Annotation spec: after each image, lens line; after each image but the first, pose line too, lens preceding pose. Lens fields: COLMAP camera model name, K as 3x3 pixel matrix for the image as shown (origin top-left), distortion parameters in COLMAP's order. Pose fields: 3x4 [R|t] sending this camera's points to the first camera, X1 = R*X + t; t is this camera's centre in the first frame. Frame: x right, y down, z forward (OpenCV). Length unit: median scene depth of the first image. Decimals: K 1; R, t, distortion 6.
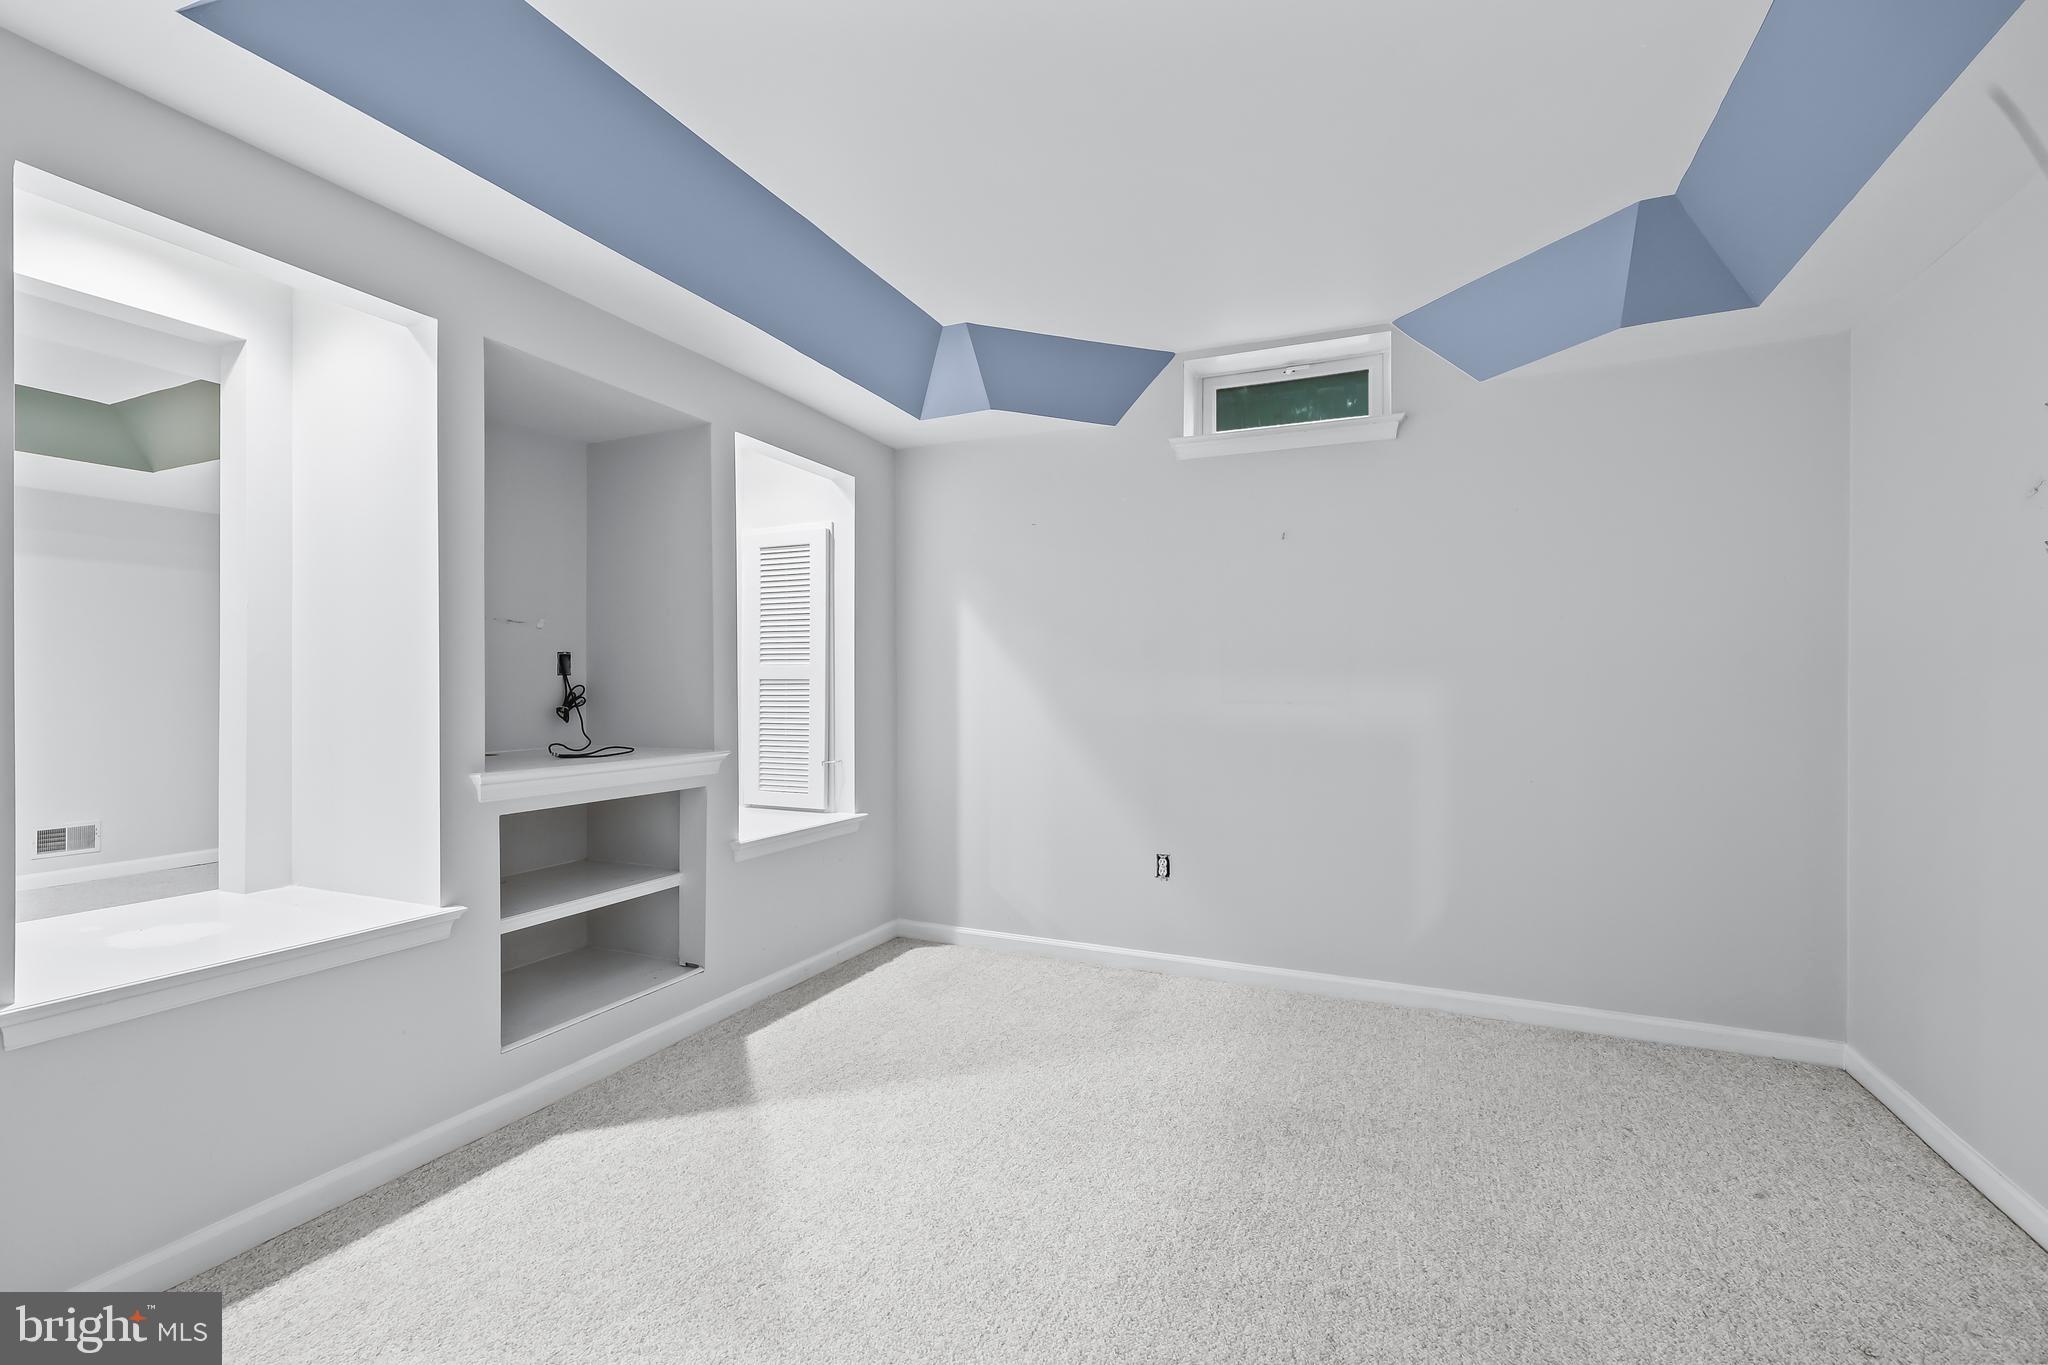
lens RADIAL K [[863.3, 0, 1024.0], [0, 863.3, 682.5], [0, 0, 1]] dist [0.001823, 0.000359]
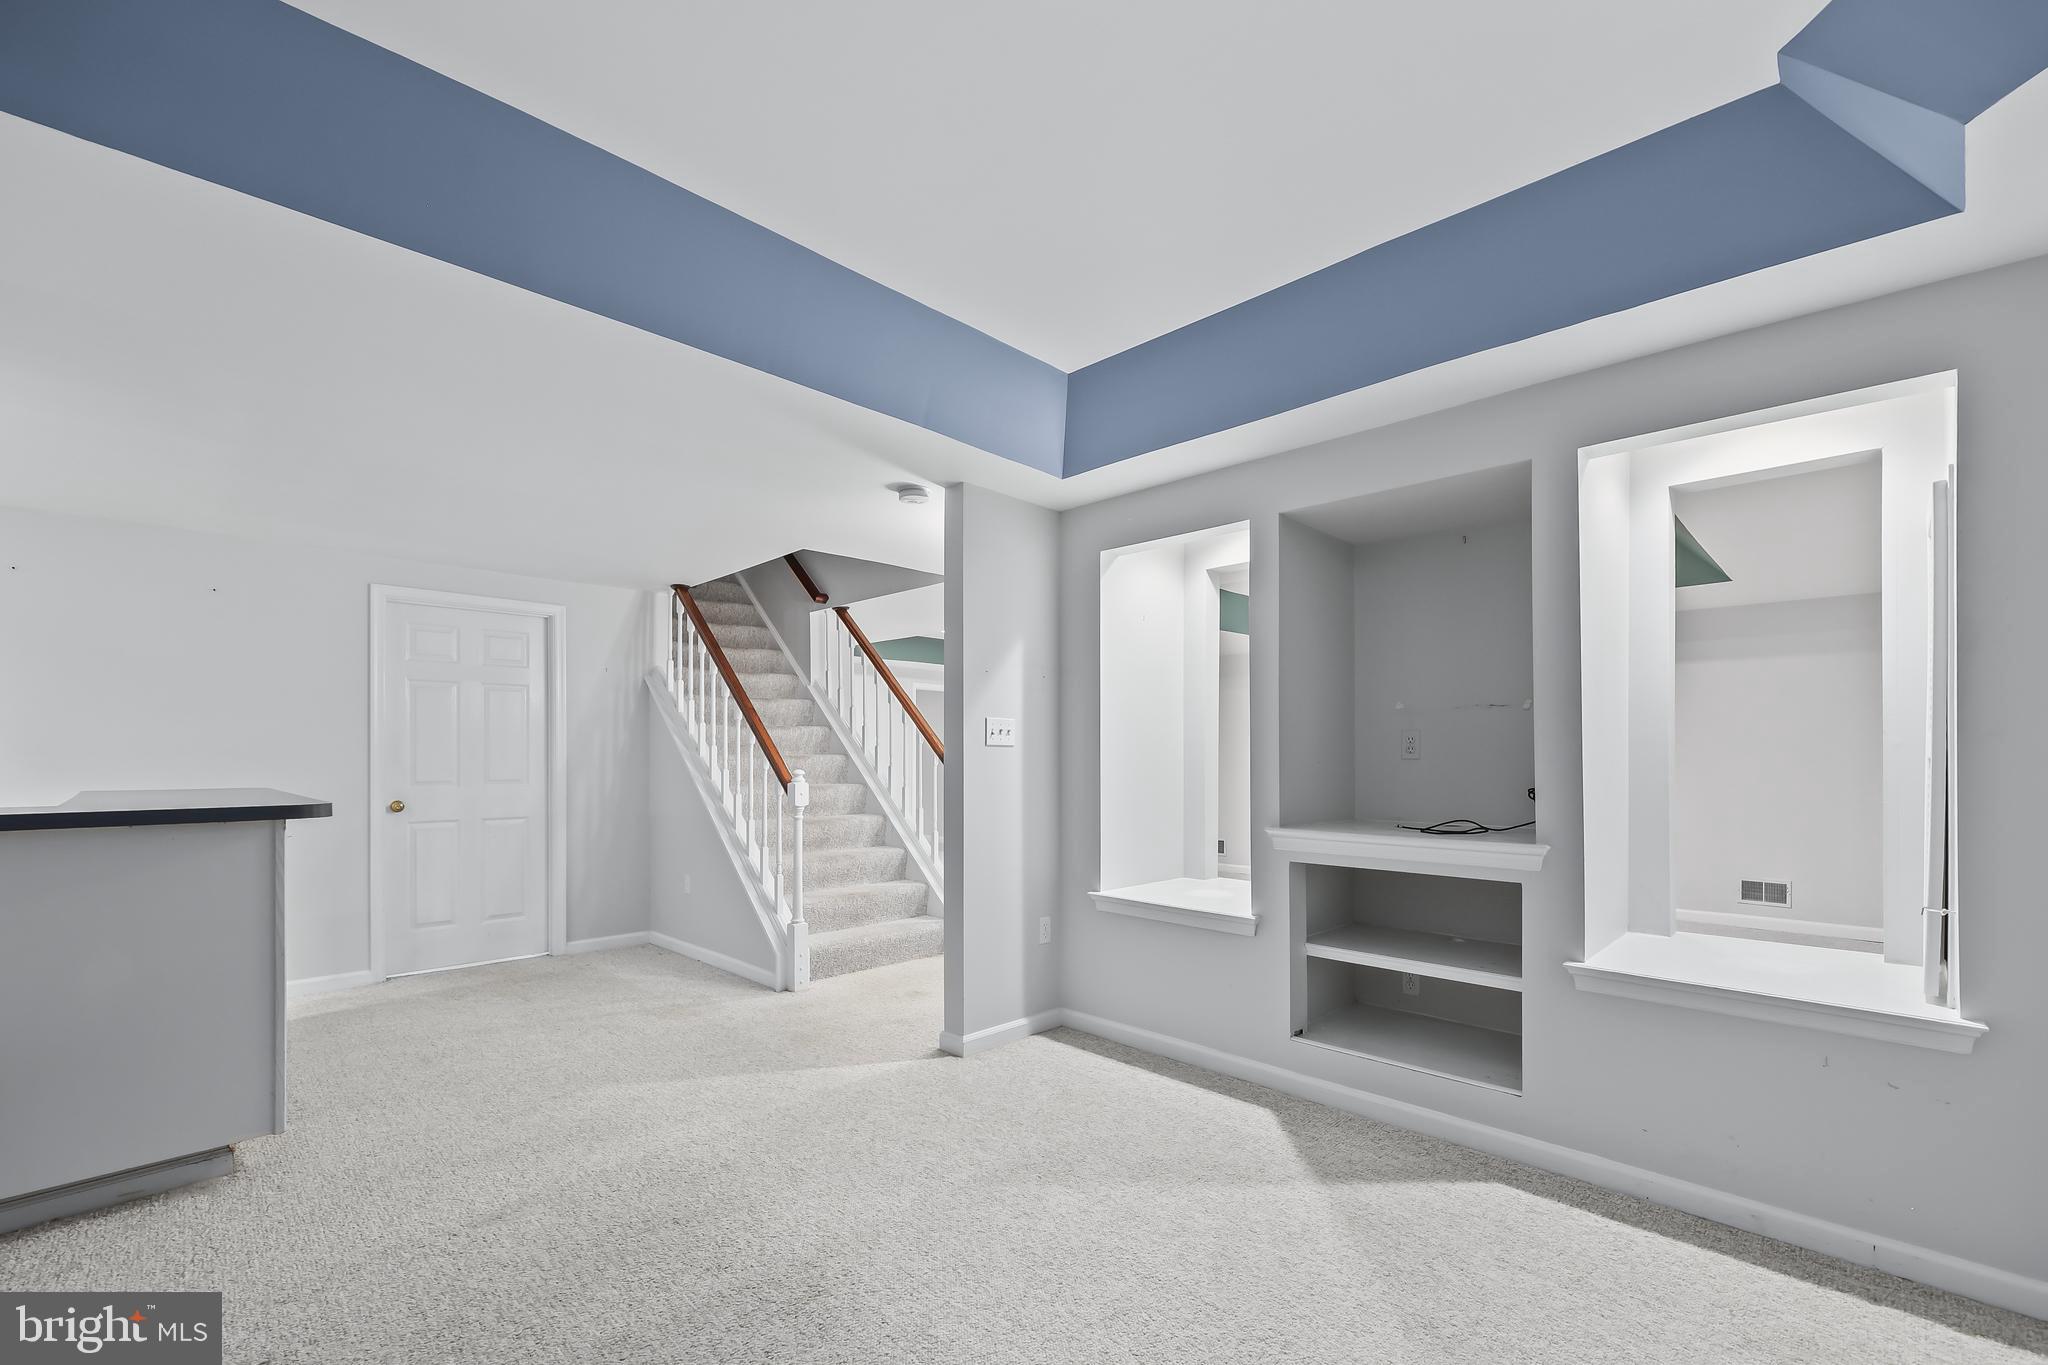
lens RADIAL K [[799.1, 0, 1028.9], [0, 799.1, 755.6], [0, 0, 1]] dist [0.000491, 0.000007]
pose [[-0.313078, -0.005940, -0.949709, 0.688531], [0.000318, 0.999980, -0.006359, -0.004264], [0.949728, -0.002293, -0.313069, 0.981114]]
